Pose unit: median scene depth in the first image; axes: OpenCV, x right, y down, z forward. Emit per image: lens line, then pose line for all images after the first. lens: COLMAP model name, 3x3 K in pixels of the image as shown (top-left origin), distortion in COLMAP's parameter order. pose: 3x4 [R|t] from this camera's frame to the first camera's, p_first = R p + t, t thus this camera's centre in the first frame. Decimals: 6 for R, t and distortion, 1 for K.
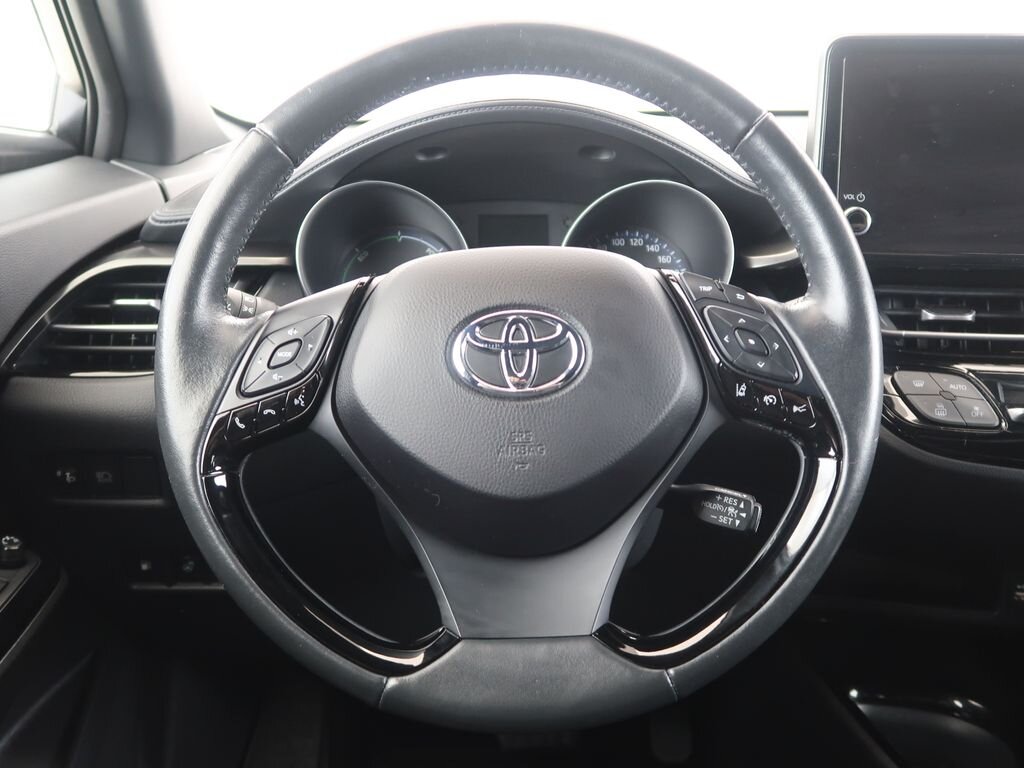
lens RADIAL K [[561.1, 0, 511.7], [0, 561.1, 397.5], [0, 0, 1]] dist [-0.001184, -0.001323]
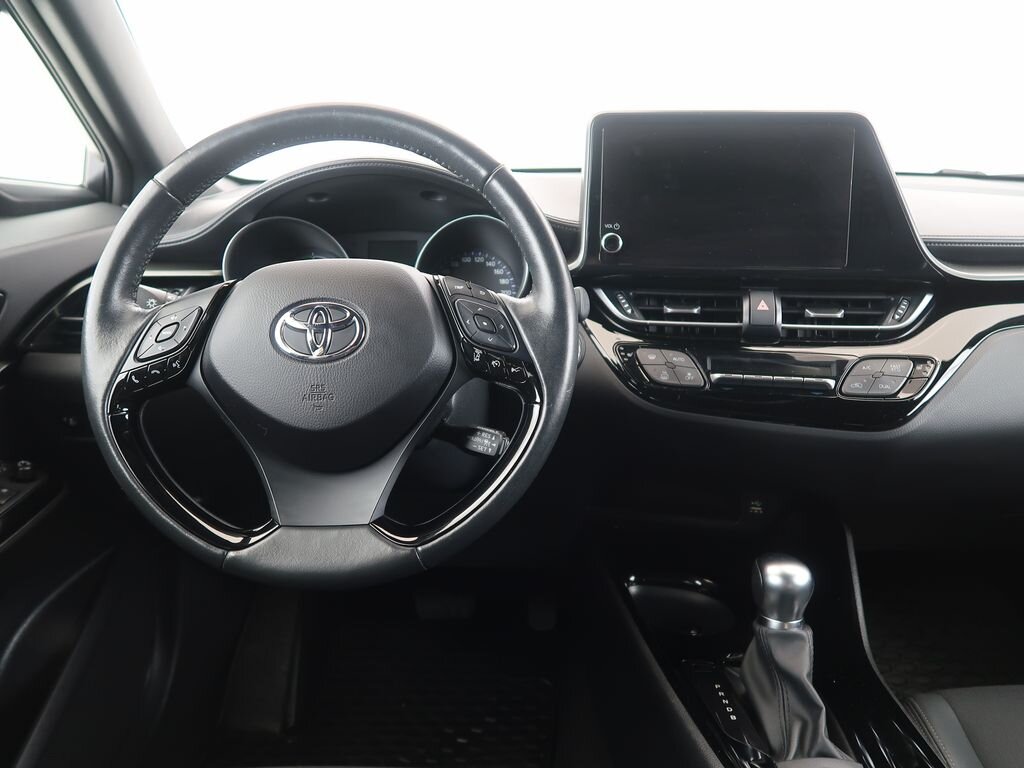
lens RADIAL K [[404.9, 0, 512.0], [0, 404.9, 384.0], [0, 0, 1]] dist [-0.008682, 0.000204]
pose [[0.999946, 0.000876, -0.010335, 0.498794], [-0.000786, 0.999962, 0.008704, 0.046234], [0.010342, -0.008695, 0.999909, -0.042858]]
